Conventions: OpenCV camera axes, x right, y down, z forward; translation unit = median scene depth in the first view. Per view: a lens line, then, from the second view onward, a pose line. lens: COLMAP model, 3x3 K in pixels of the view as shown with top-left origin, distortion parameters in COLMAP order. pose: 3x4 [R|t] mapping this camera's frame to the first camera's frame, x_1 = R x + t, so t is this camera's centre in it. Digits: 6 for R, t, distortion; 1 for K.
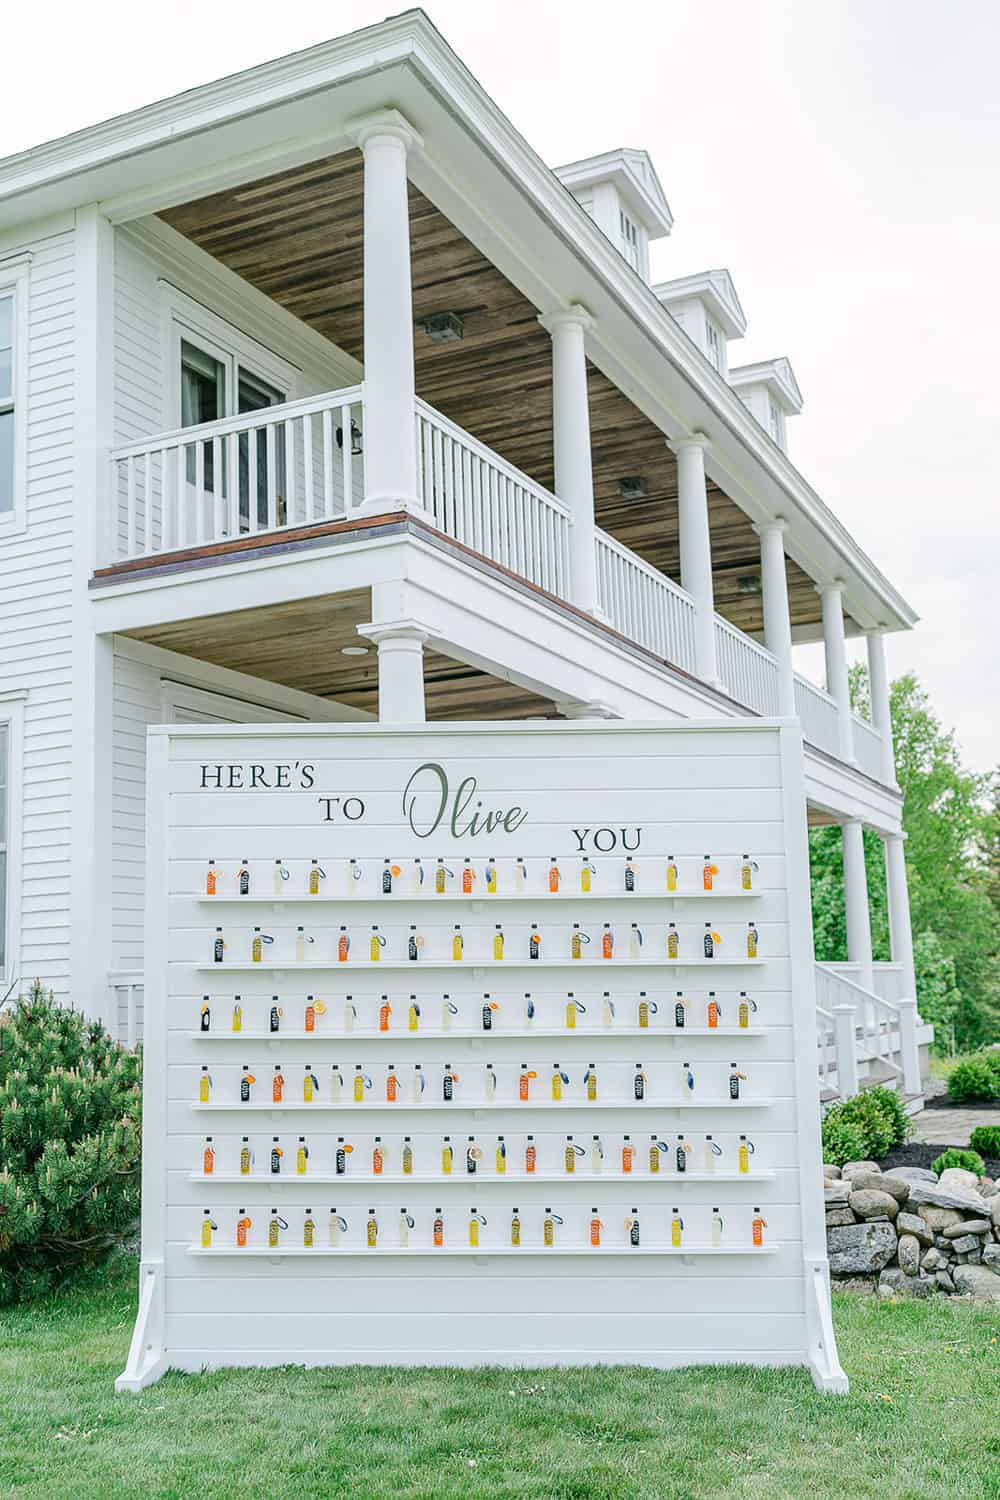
lens RADIAL K [[1454.0, 0, 500.0], [0, 1454.0, 750.0], [0, 0, 1]] dist [-0.005470, 0.002298]
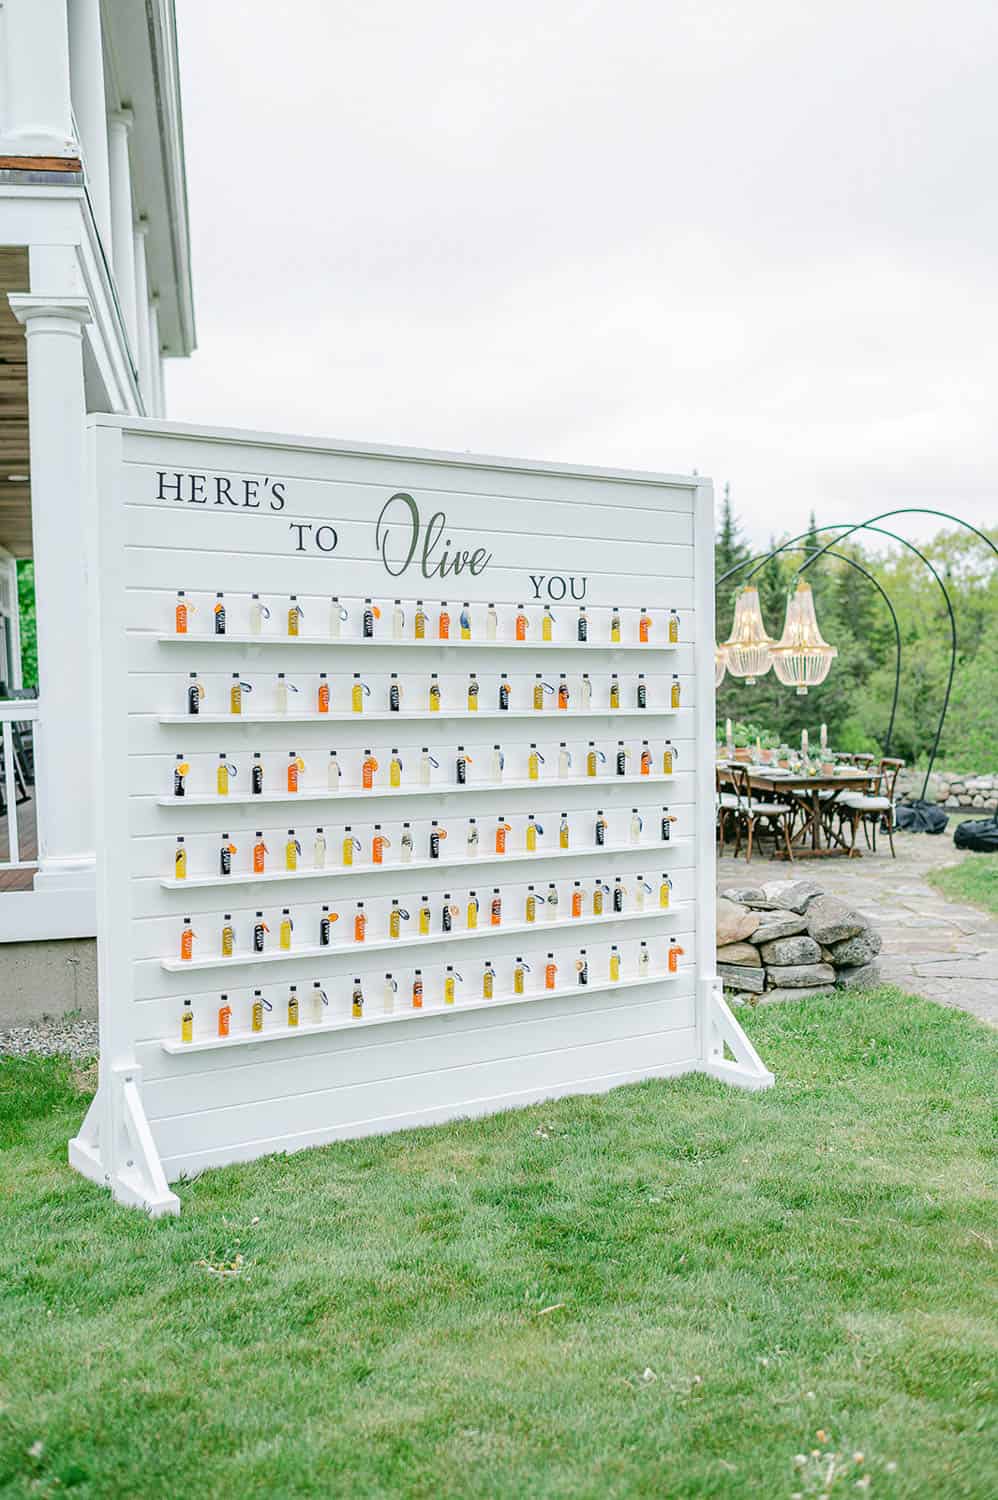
lens RADIAL K [[1493.2, 0, 499.0], [0, 1493.2, 750.0], [0, 0, 1]] dist [-0.009982, -0.016761]
pose [[0.804106, -0.018142, 0.594209, -0.560047], [-0.089467, 0.984457, 0.151127, 0.021177], [-0.587715, -0.174684, 0.789985, 0.217440]]
